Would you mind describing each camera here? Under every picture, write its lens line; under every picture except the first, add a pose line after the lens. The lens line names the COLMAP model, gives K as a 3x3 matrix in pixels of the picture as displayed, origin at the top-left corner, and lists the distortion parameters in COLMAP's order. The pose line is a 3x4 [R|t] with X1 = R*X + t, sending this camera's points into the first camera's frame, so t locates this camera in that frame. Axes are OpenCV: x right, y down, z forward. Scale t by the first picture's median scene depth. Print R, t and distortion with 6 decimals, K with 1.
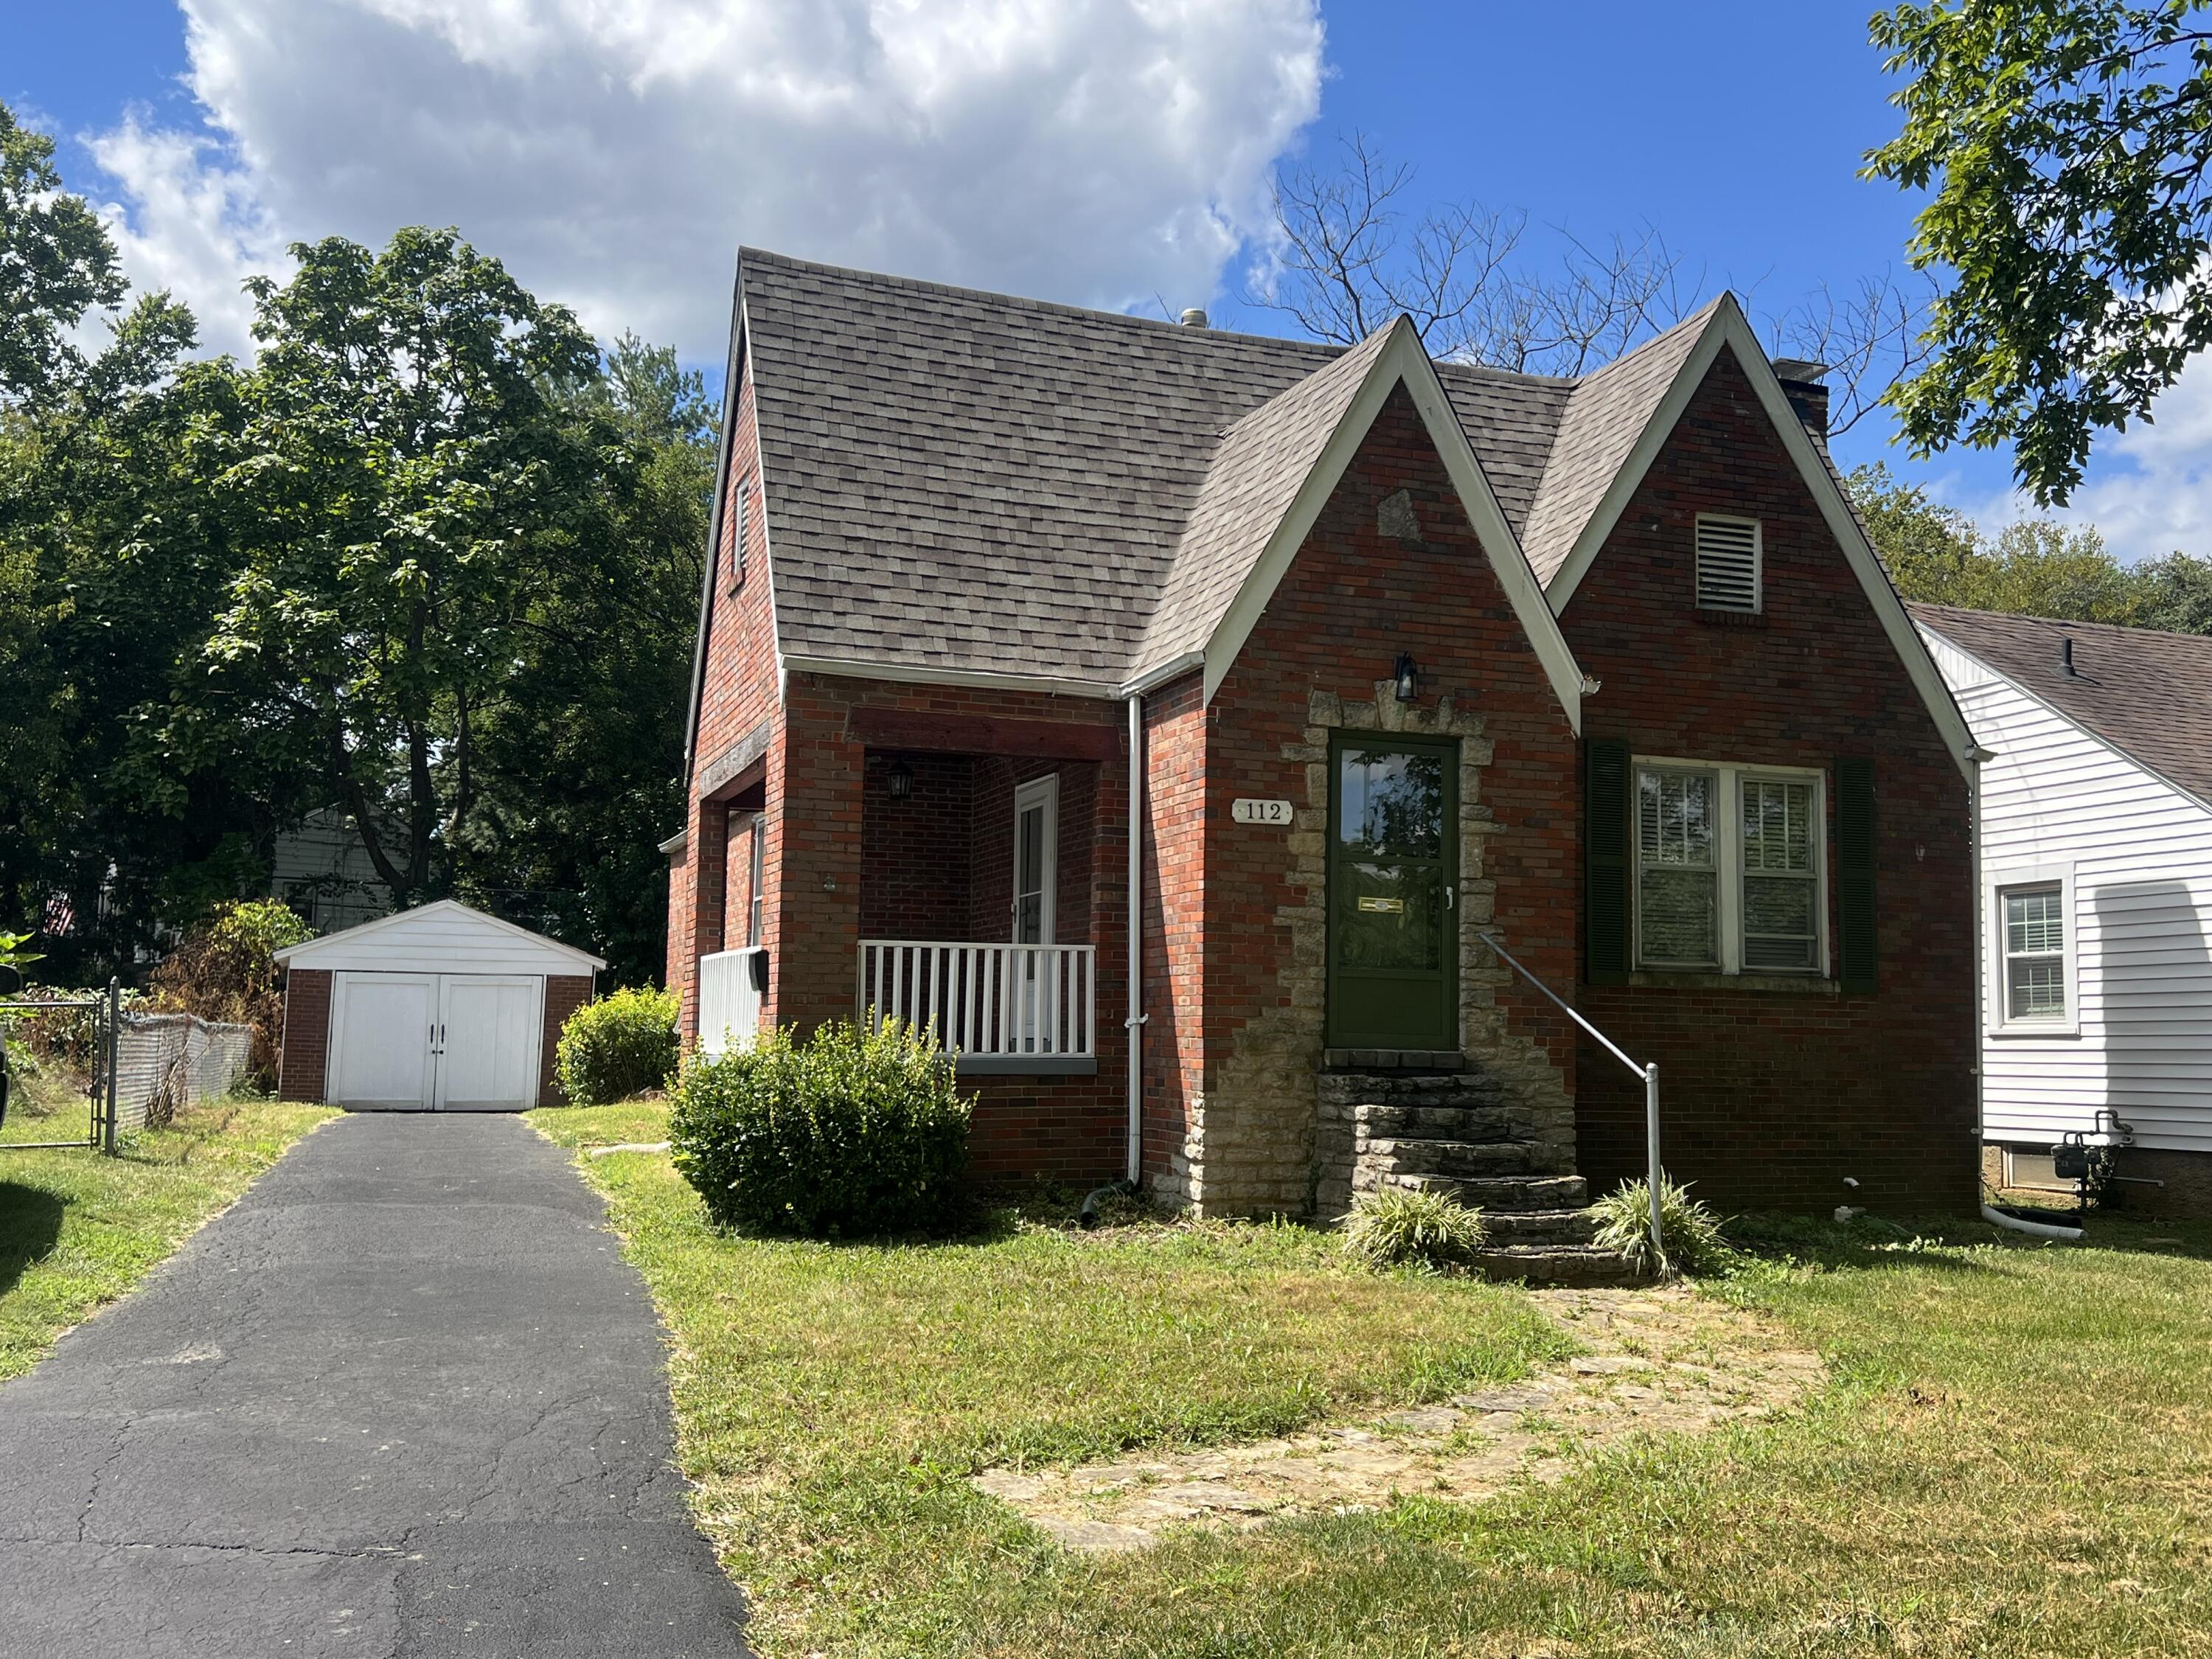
lens RADIAL K [[1994.5, 0, 1129.3], [0, 1994.5, 829.5], [0, 0, 1]] dist [-0.005504, 0.043857]
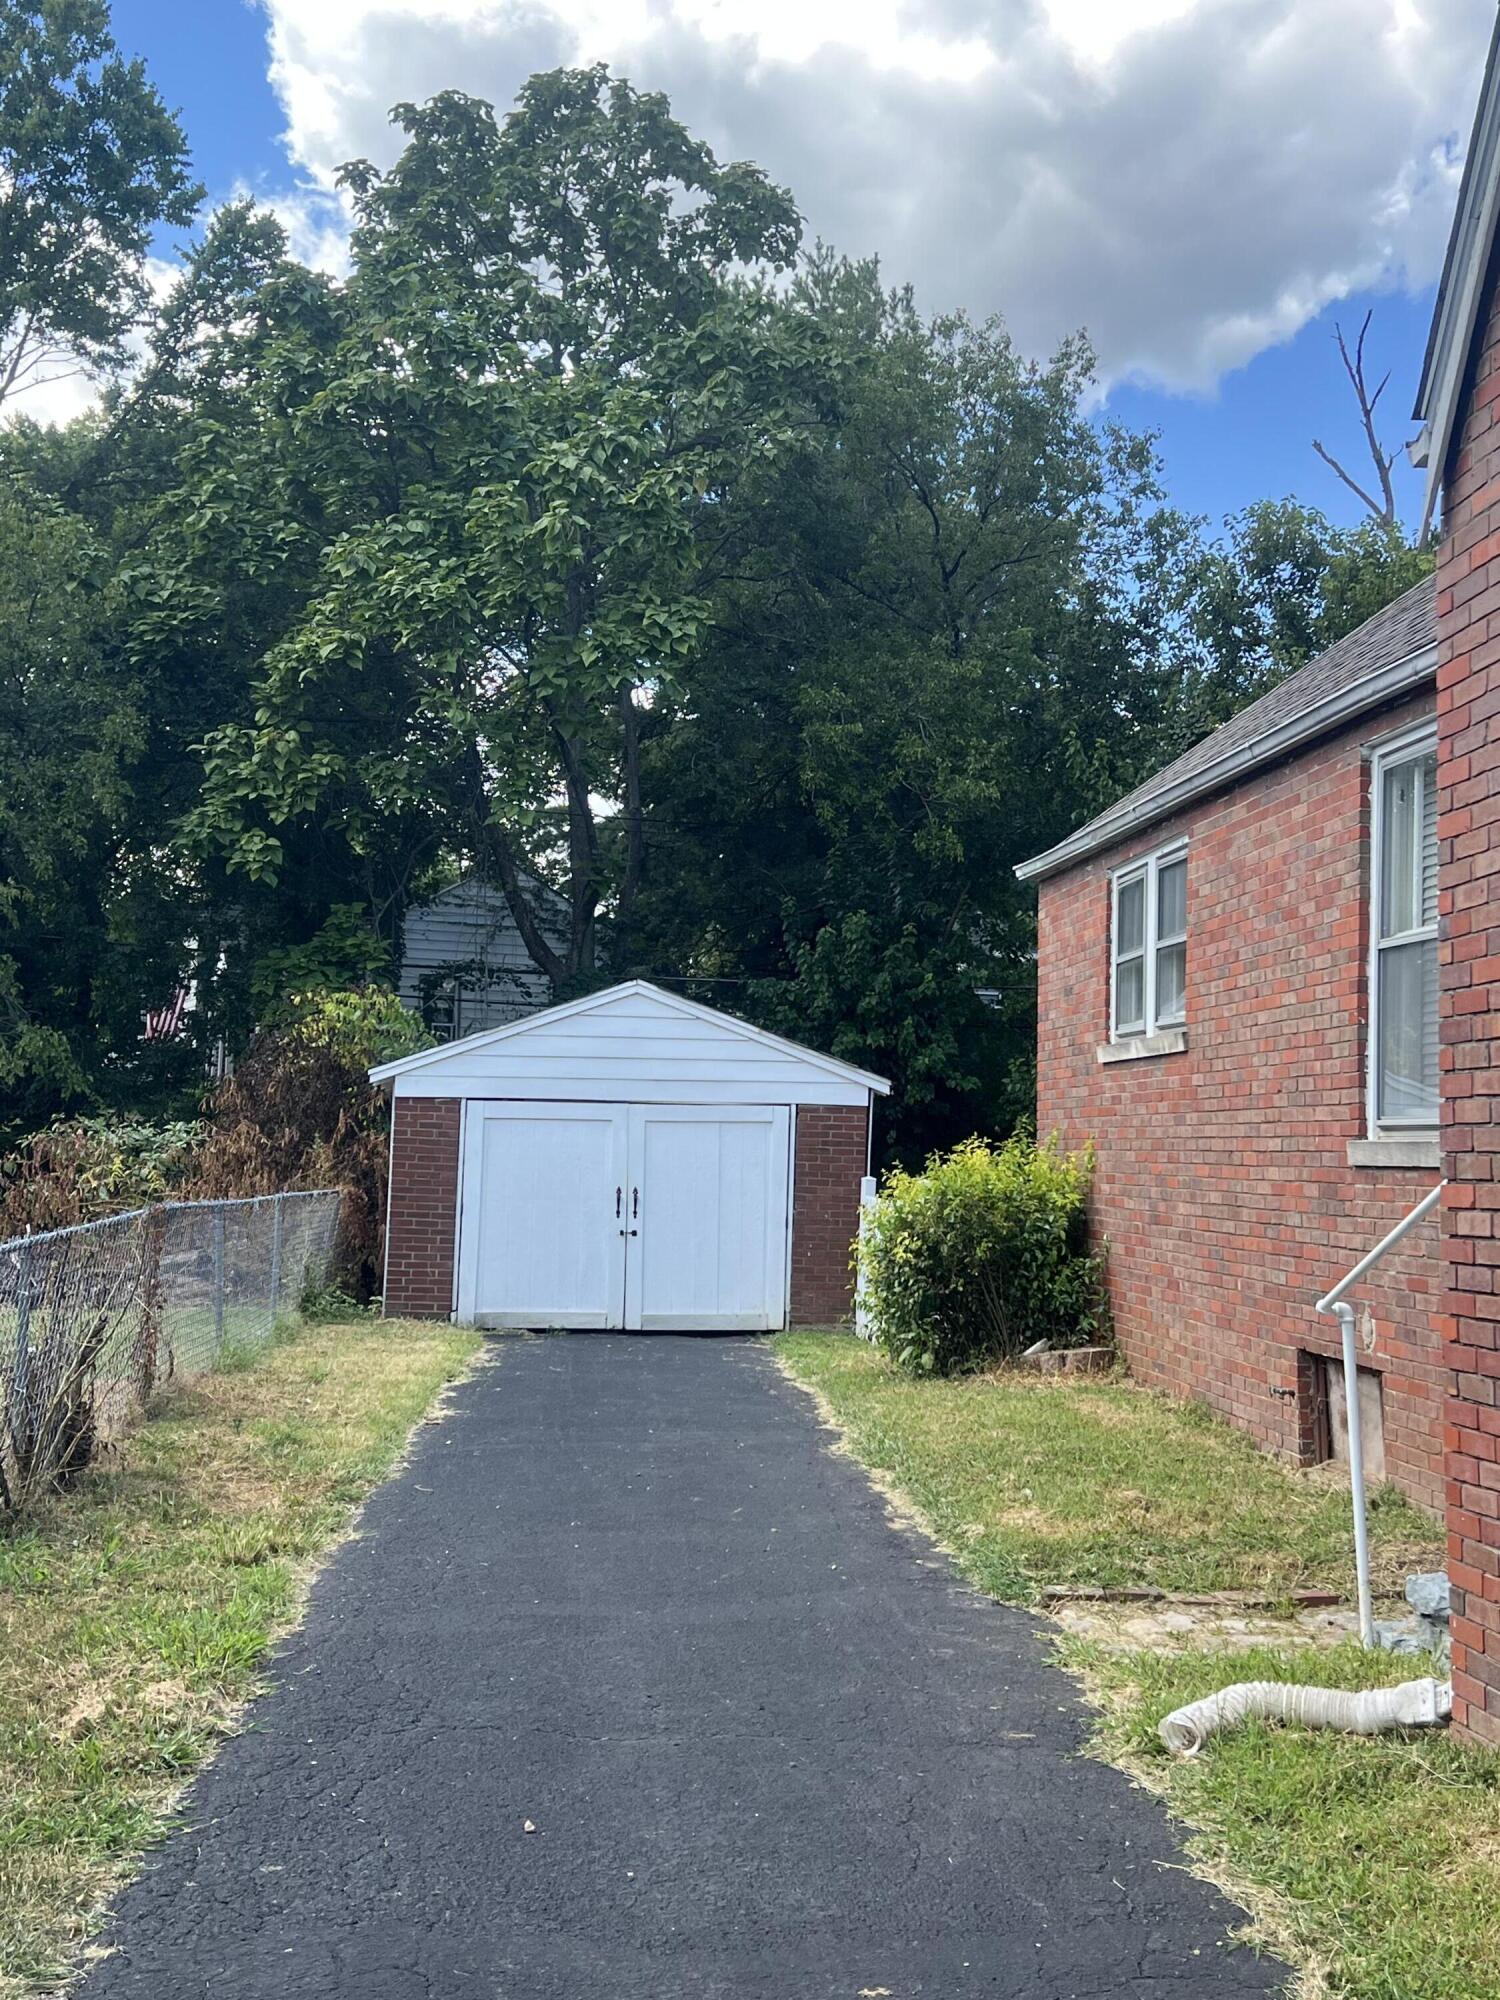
lens RADIAL K [[2234.0, 0, 748.1], [0, 2234.0, 1001.8], [0, 0, 1]] dist [0.034546, 0.000000]
pose [[0.964643, -0.015821, -0.263084, -0.091812], [0.026033, 0.999035, 0.035376, 0.013005], [0.262270, -0.040974, 0.964124, 0.250796]]
